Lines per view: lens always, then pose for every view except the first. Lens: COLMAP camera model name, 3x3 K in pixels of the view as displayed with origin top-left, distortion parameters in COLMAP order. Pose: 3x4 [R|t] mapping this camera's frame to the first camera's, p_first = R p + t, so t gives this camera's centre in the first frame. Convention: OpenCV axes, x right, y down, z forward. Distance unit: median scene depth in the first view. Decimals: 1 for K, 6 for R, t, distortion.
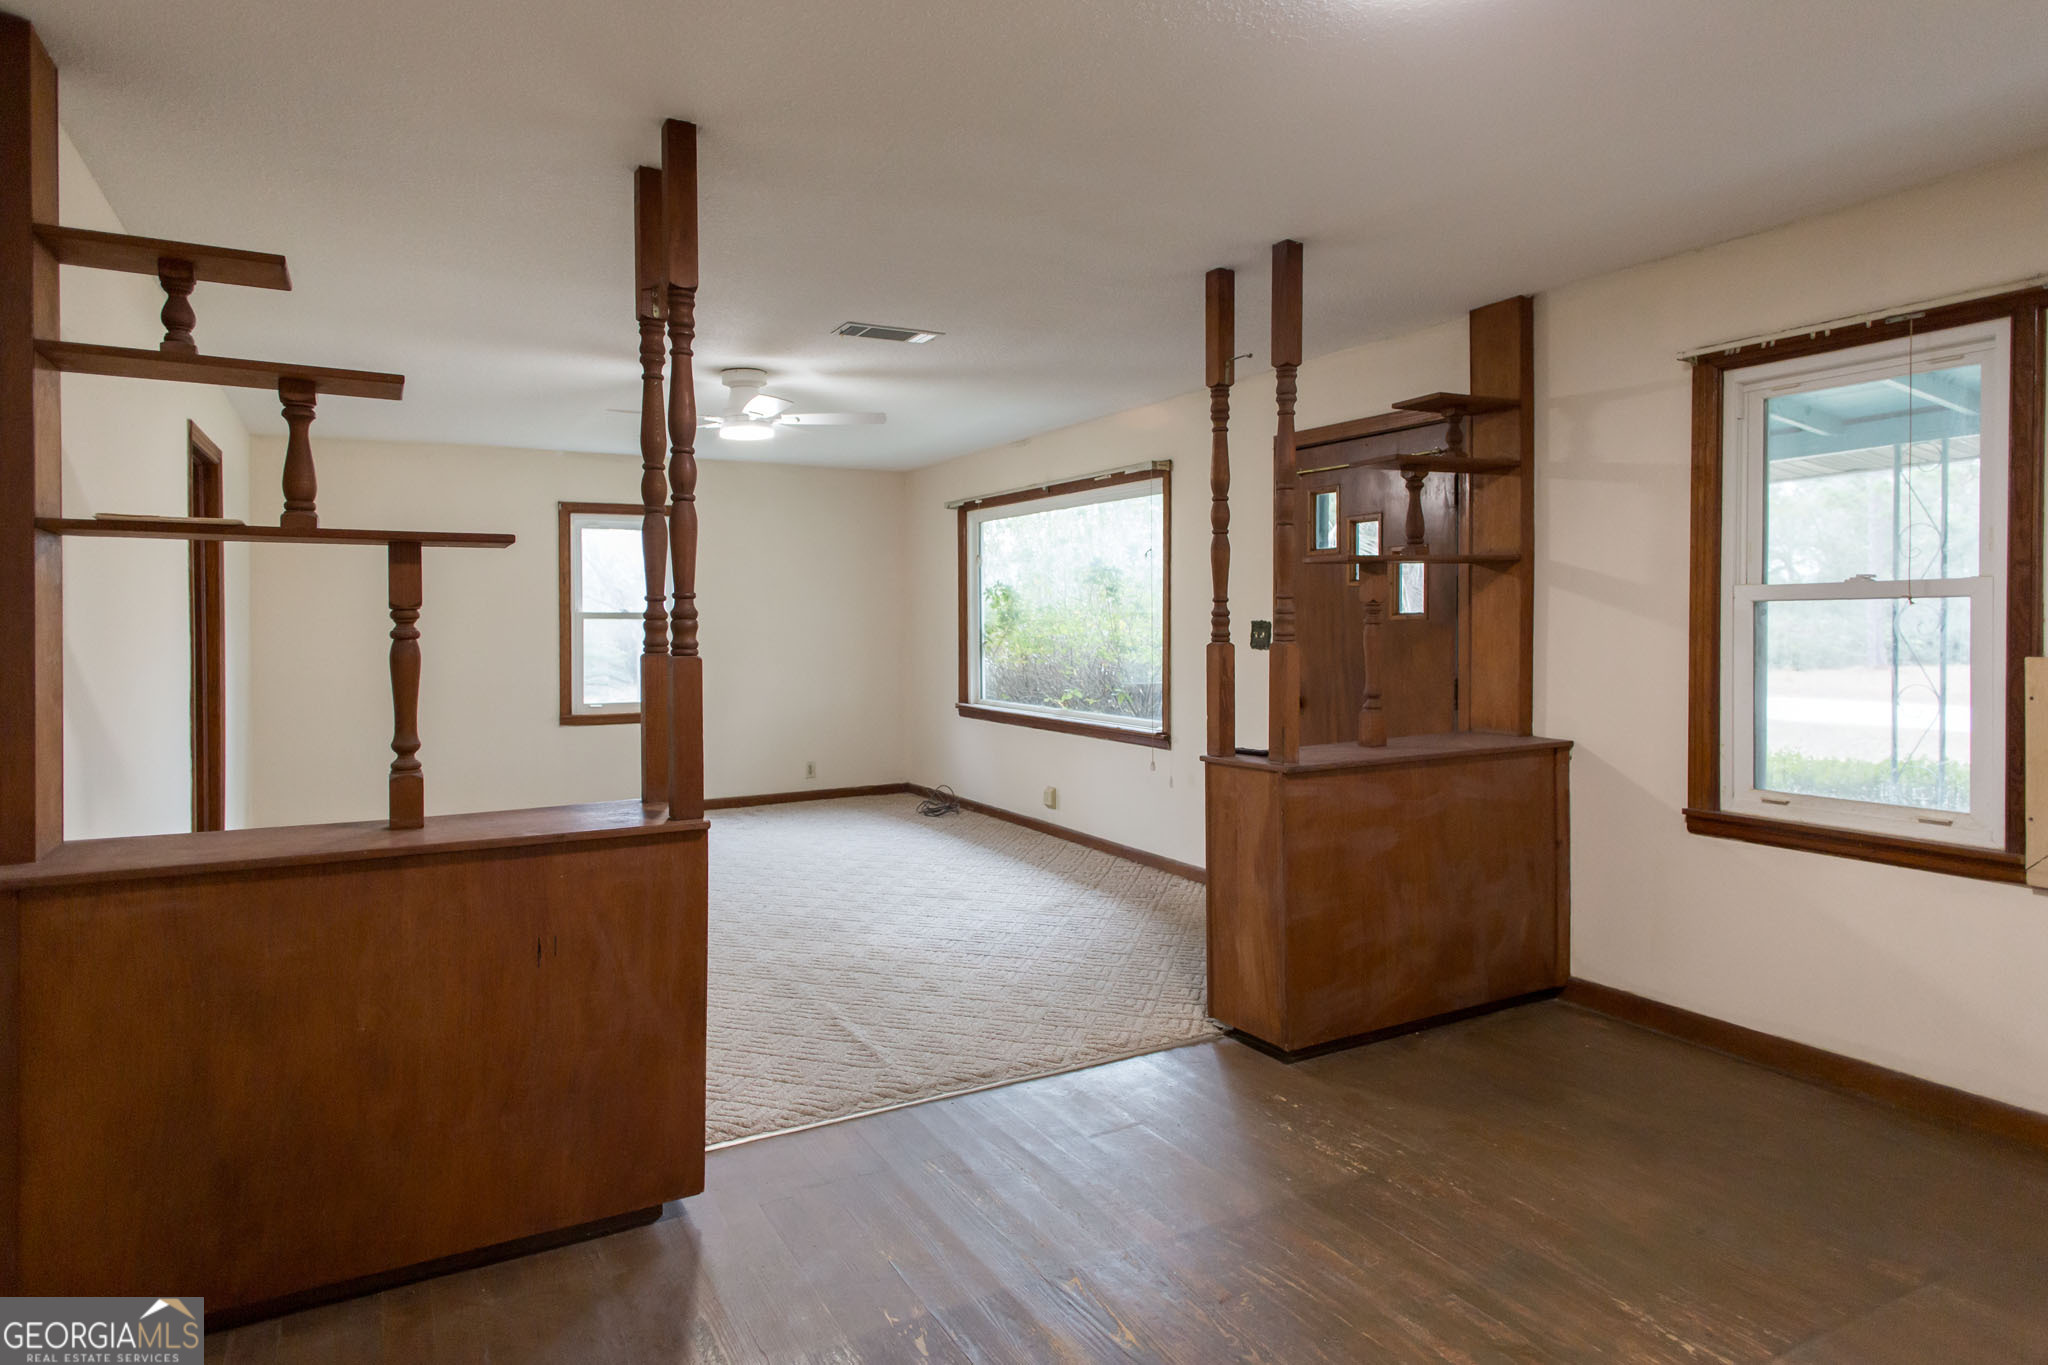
lens RADIAL K [[1168.9, 0, 1009.4], [0, 1168.9, 627.9], [0, 0, 1]] dist [0.015283, 0.001533]
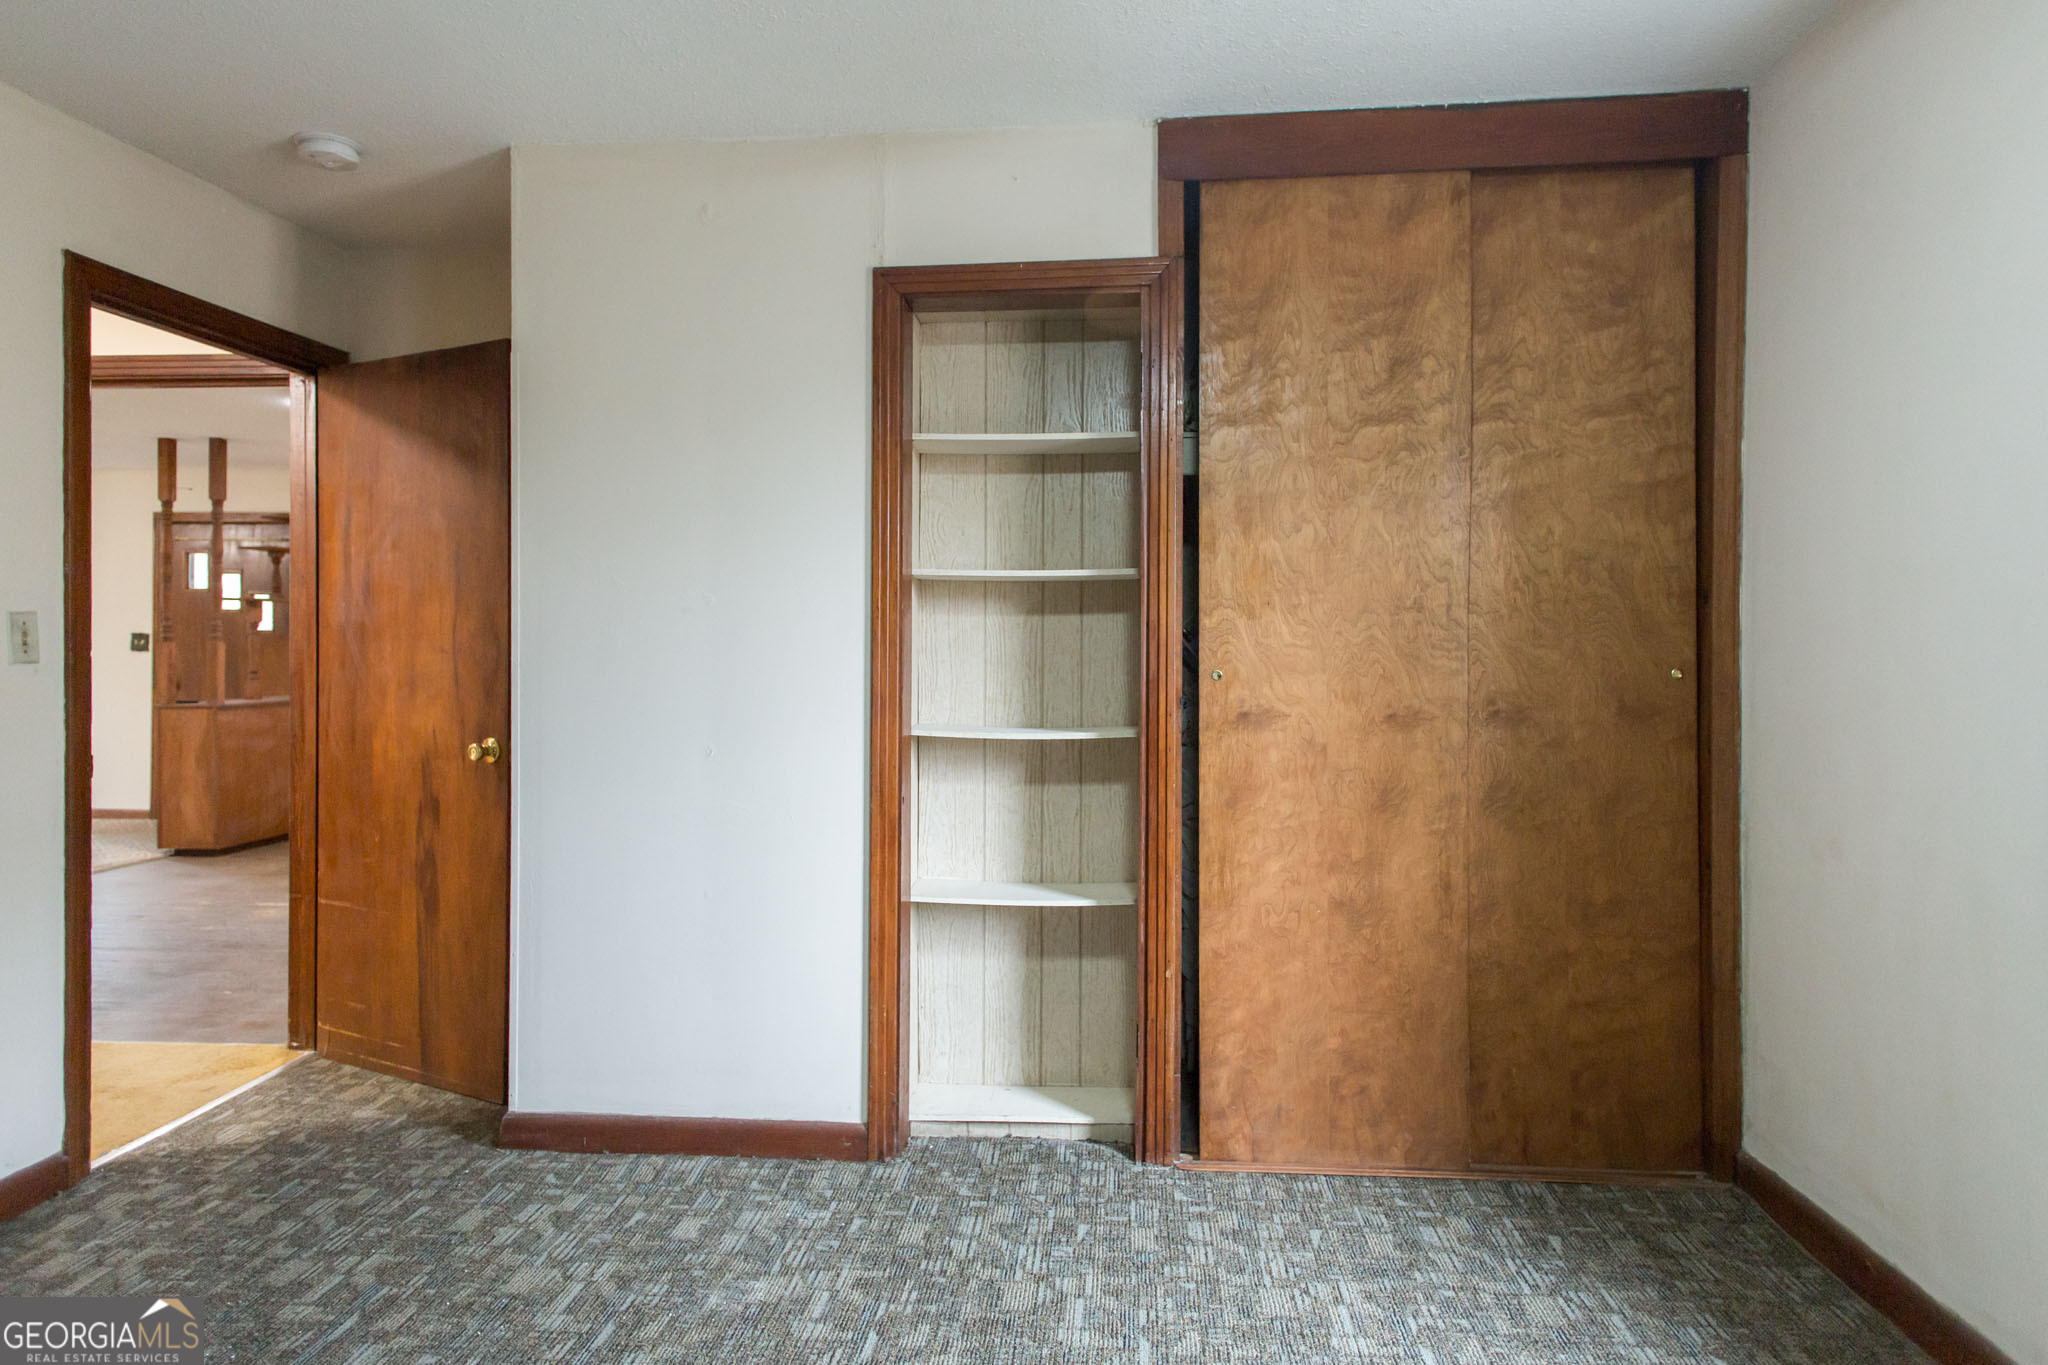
lens RADIAL K [[1168.9, 0, 1021.2], [0, 1168.9, 662.9], [0, 0, 1]] dist [0.015283, 0.001533]
pose [[0.545076, -0.004042, 0.838377, -0.640555], [-0.001424, 0.999982, 0.005747, 0.032629], [-0.838386, -0.004326, 0.545060, -1.128673]]
